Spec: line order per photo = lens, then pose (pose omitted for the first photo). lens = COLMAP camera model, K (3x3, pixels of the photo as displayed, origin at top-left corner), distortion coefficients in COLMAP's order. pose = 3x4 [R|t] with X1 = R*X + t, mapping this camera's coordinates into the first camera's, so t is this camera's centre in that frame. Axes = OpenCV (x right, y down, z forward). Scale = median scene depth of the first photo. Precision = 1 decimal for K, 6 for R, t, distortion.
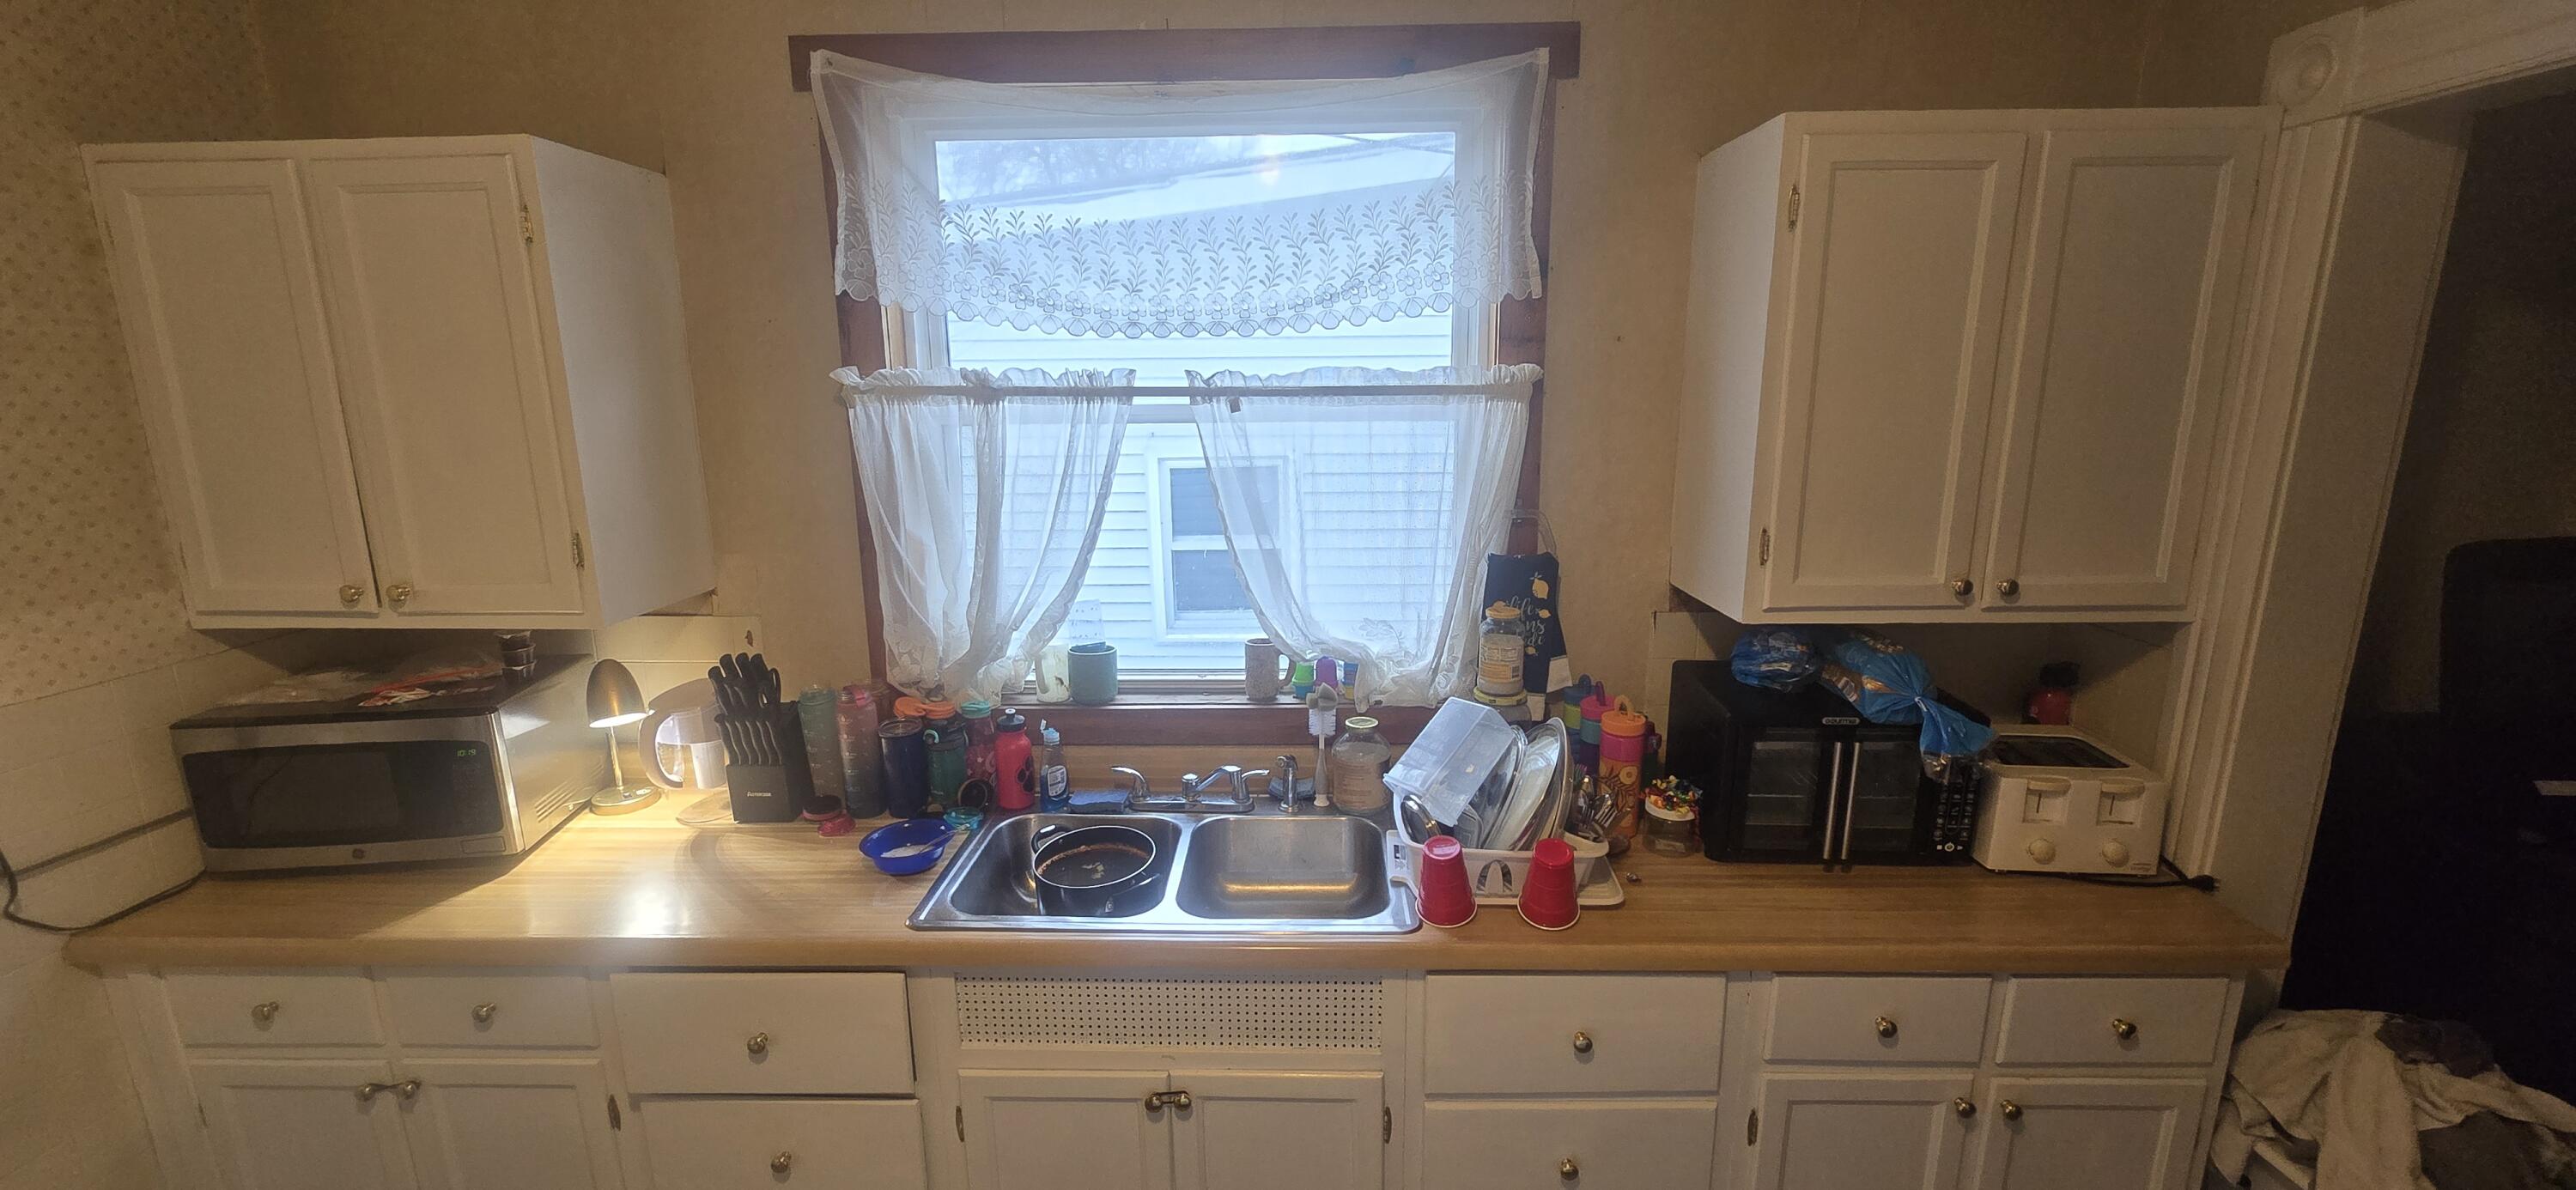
lens RADIAL K [[1053.2, 0, 1291.9], [0, 1053.2, 600.7], [0, 0, 1]] dist [-0.003224, 0.001306]
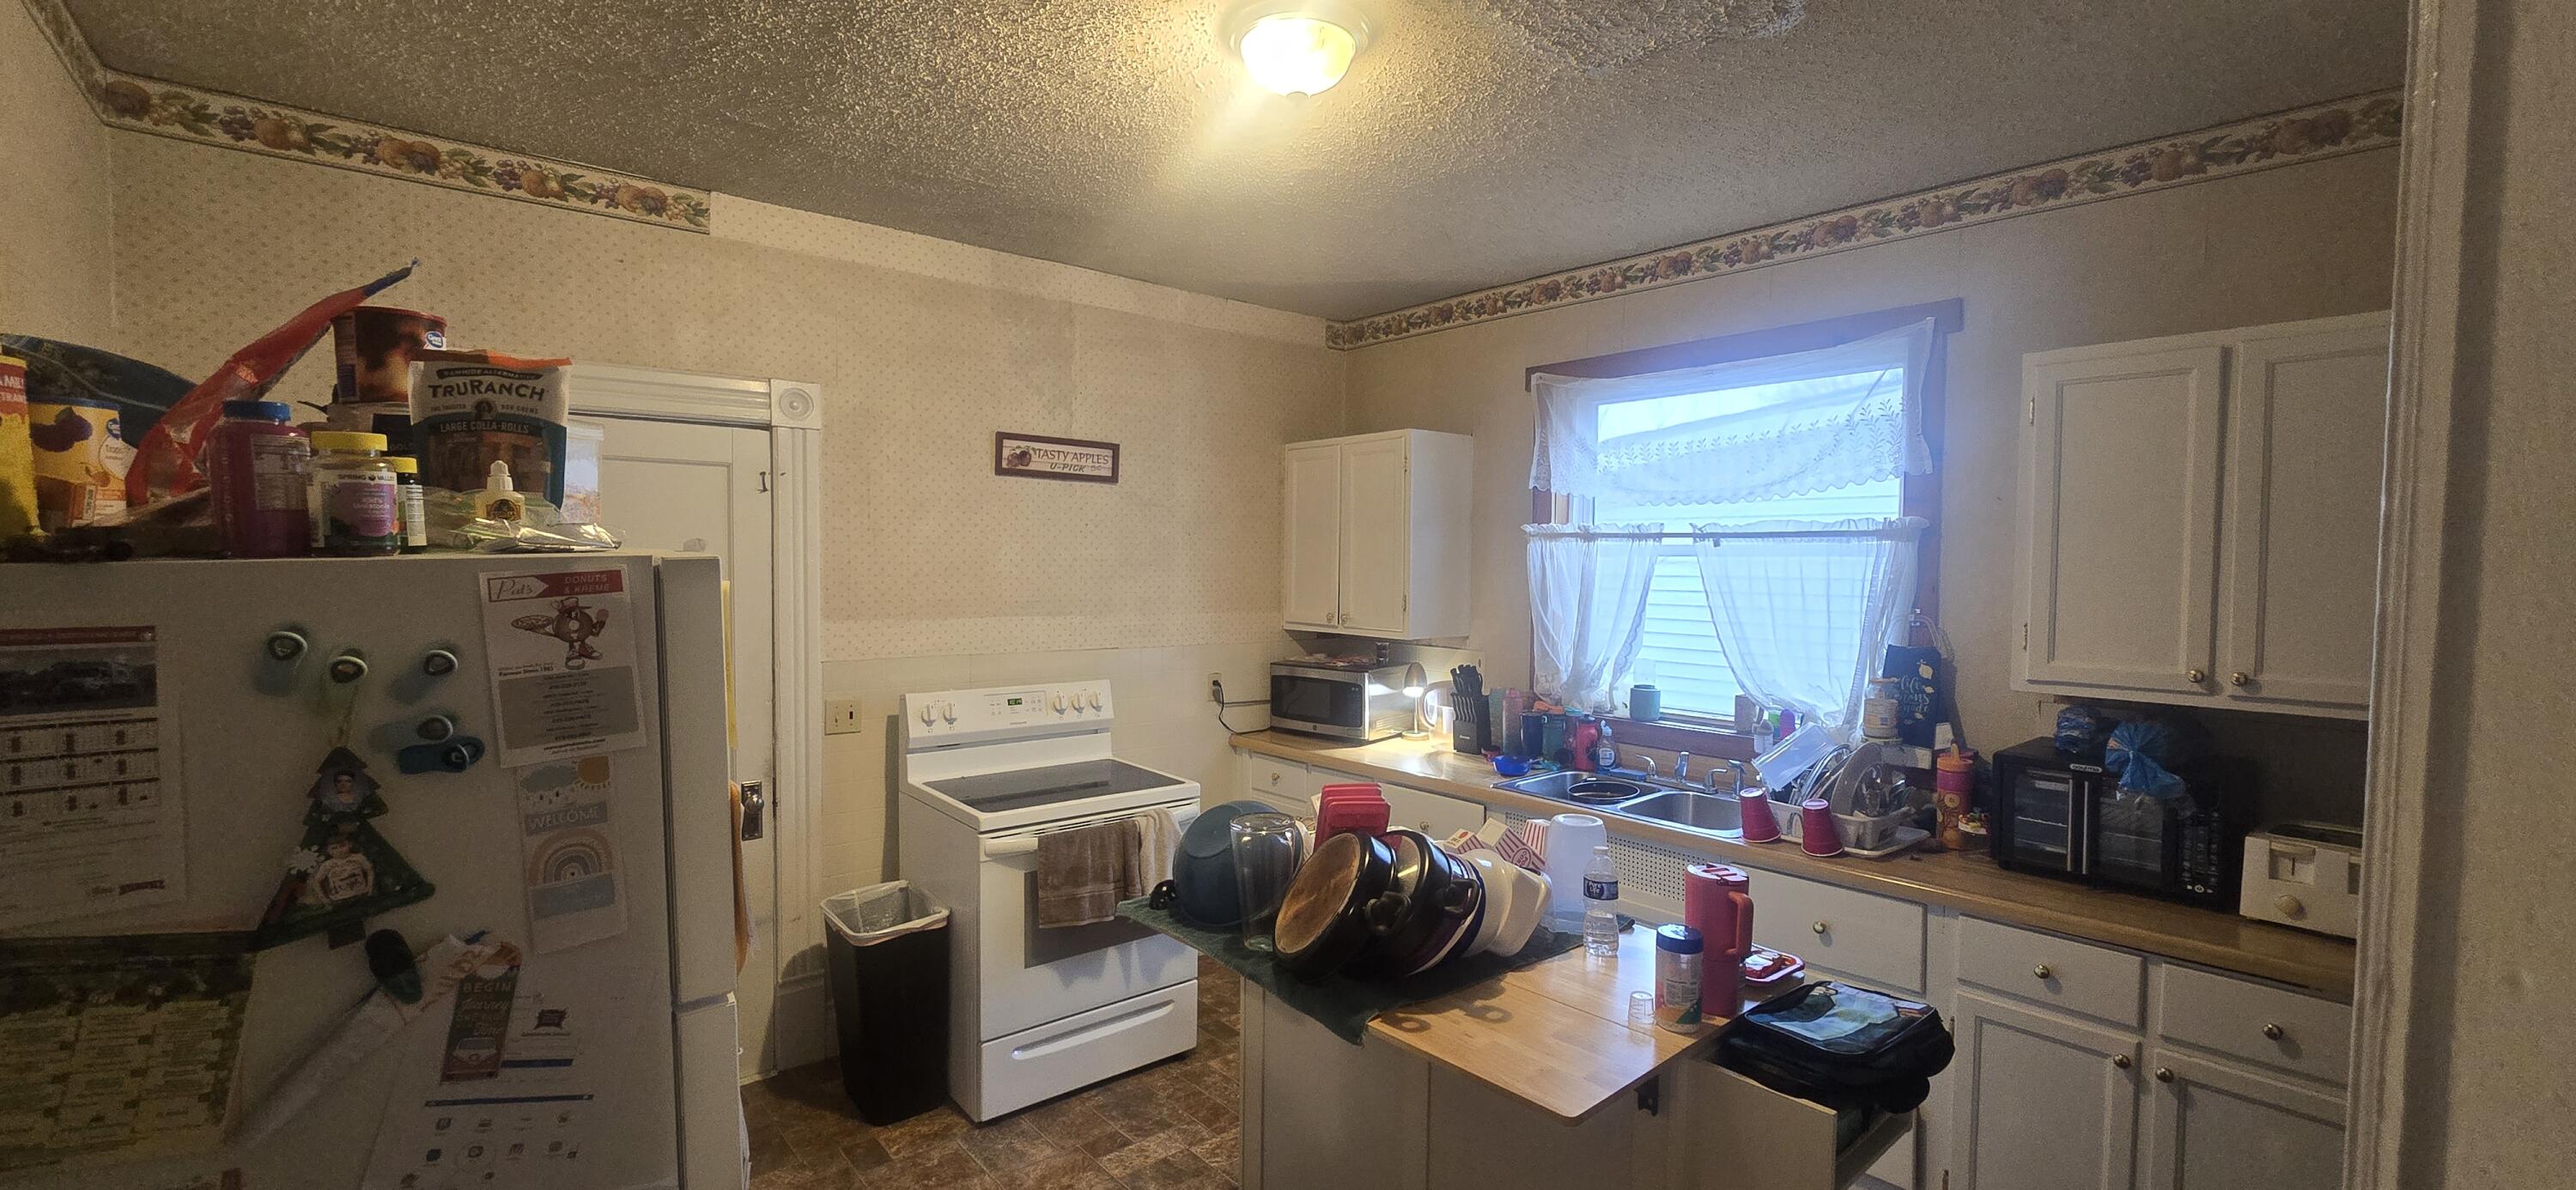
lens RADIAL K [[1053.2, 0, 1283.6], [0, 1053.2, 595.3], [0, 0, 1]] dist [-0.003224, 0.001306]
pose [[0.668884, 0.040332, -0.742272, 0.738840], [-0.171149, 0.980057, -0.100975, 0.187601], [0.723396, 0.194580, 0.662447, -0.613085]]
